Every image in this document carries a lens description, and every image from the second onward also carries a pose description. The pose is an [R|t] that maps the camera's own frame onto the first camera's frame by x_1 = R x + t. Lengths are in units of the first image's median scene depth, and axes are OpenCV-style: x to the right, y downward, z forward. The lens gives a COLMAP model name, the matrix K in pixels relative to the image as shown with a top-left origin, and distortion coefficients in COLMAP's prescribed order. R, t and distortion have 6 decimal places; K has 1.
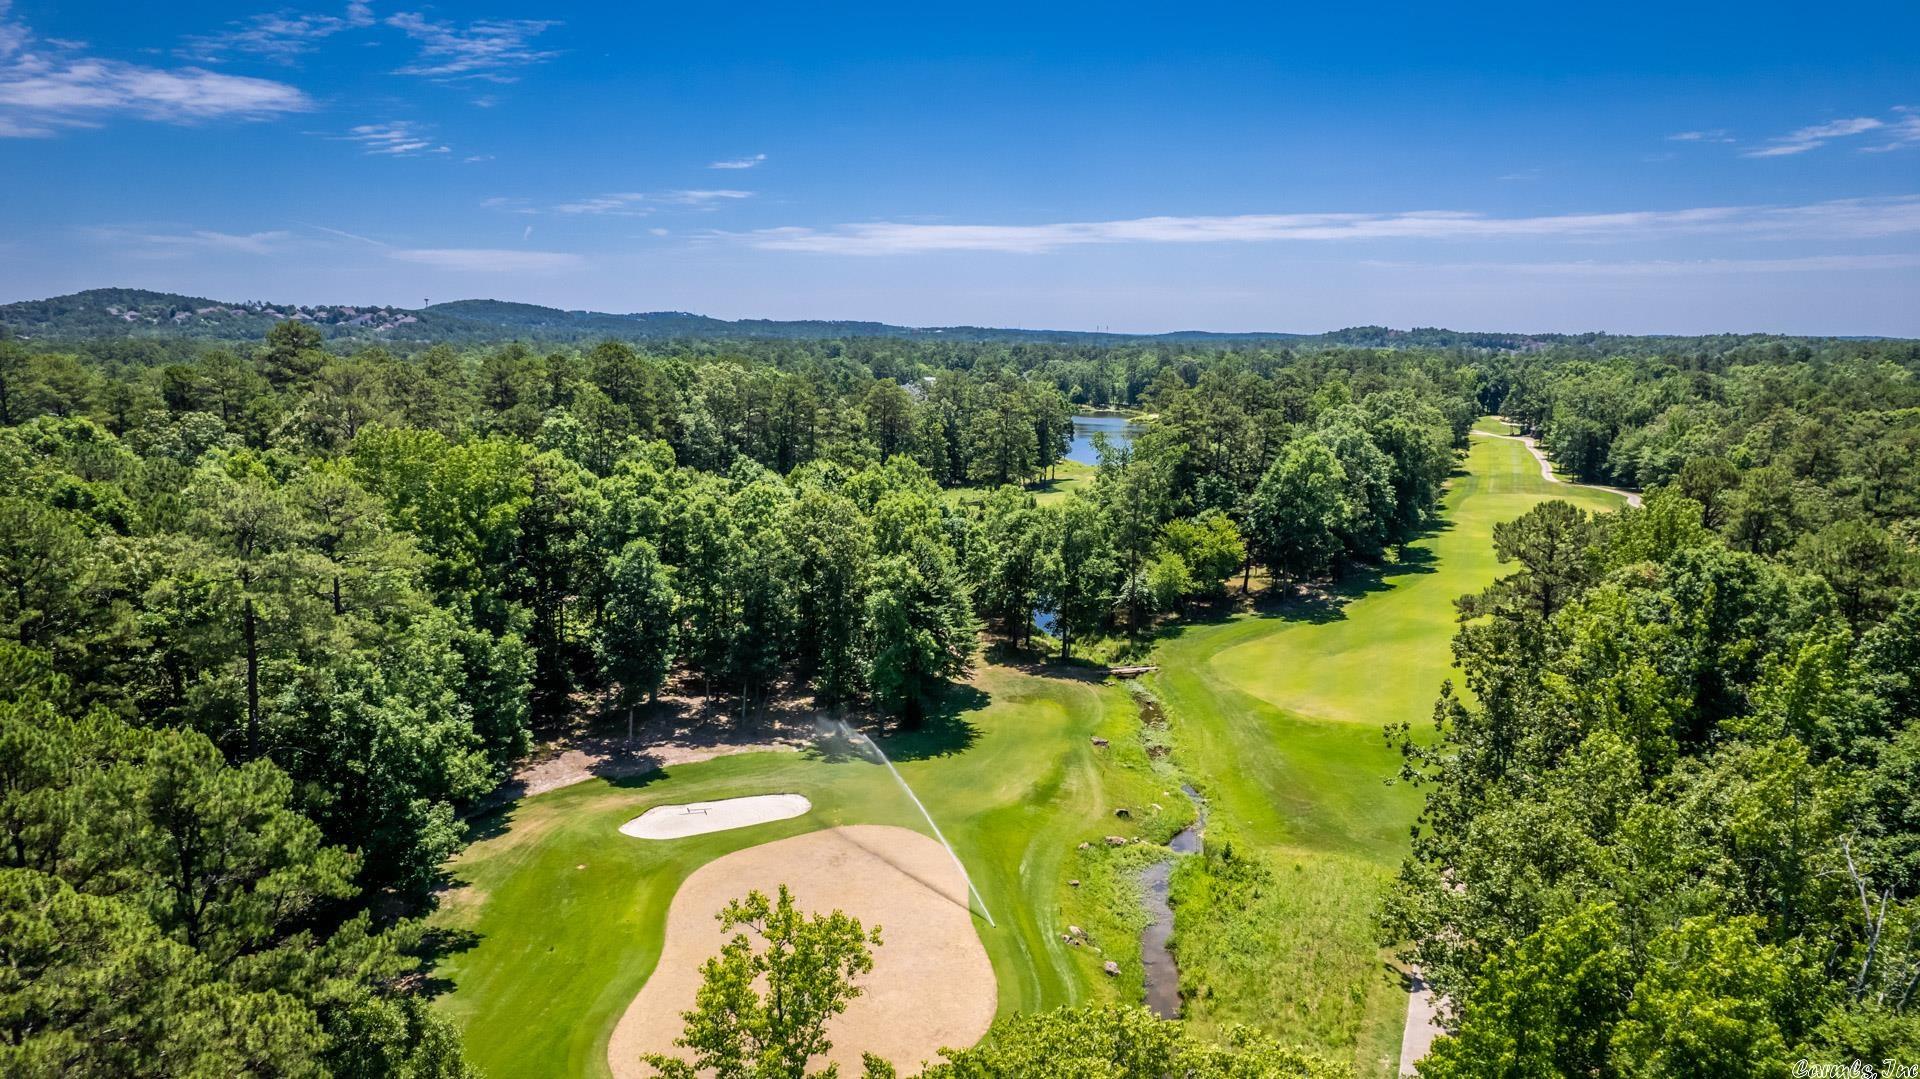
lens RADIAL K [[1228.2, 0, 986.8], [0, 1228.2, 539.1], [0, 0, 1]] dist [-0.074078, 0.067020]
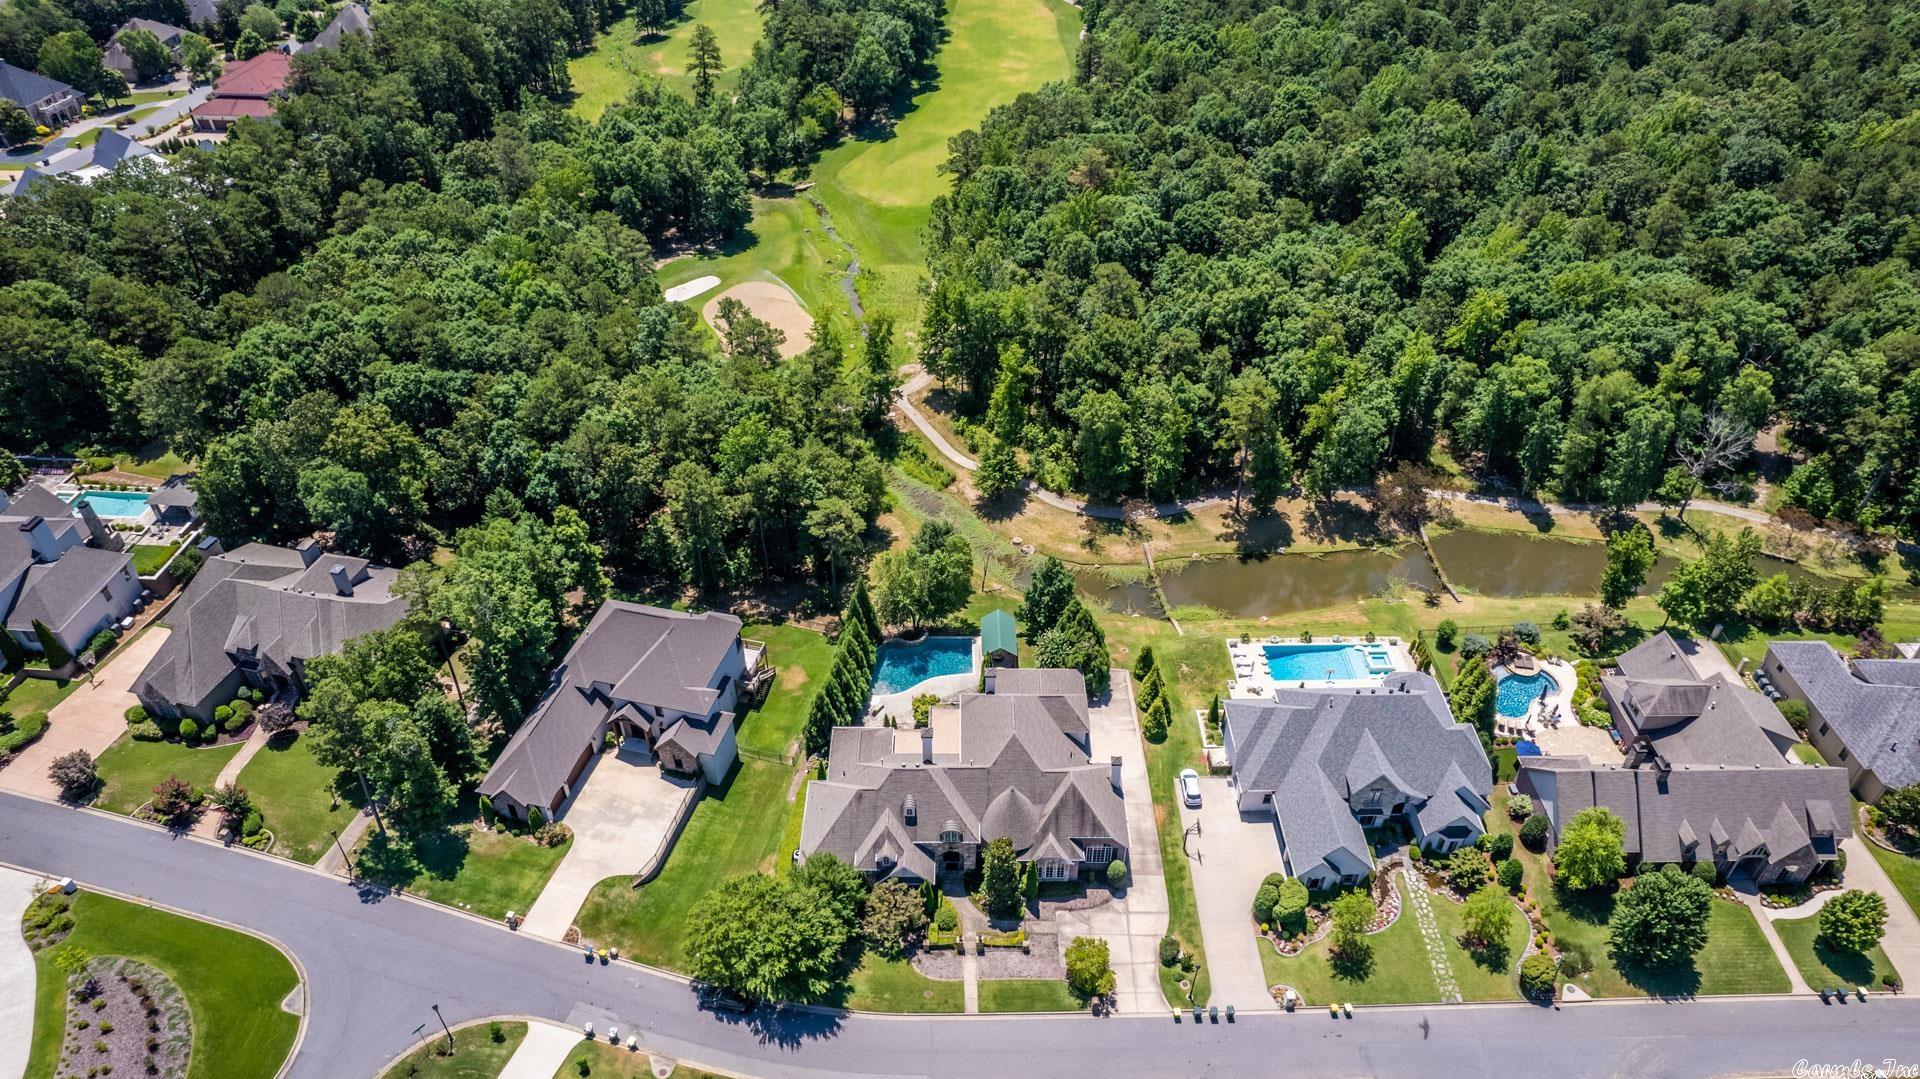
lens RADIAL K [[1228.2, 0, 986.8], [0, 1228.2, 539.1], [0, 0, 1]] dist [-0.074078, 0.067020]
pose [[0.929989, -0.228428, 0.287996, -0.318003], [0.059749, 0.866992, 0.494727, -0.369268], [-0.362700, -0.442883, 0.819941, -1.063679]]
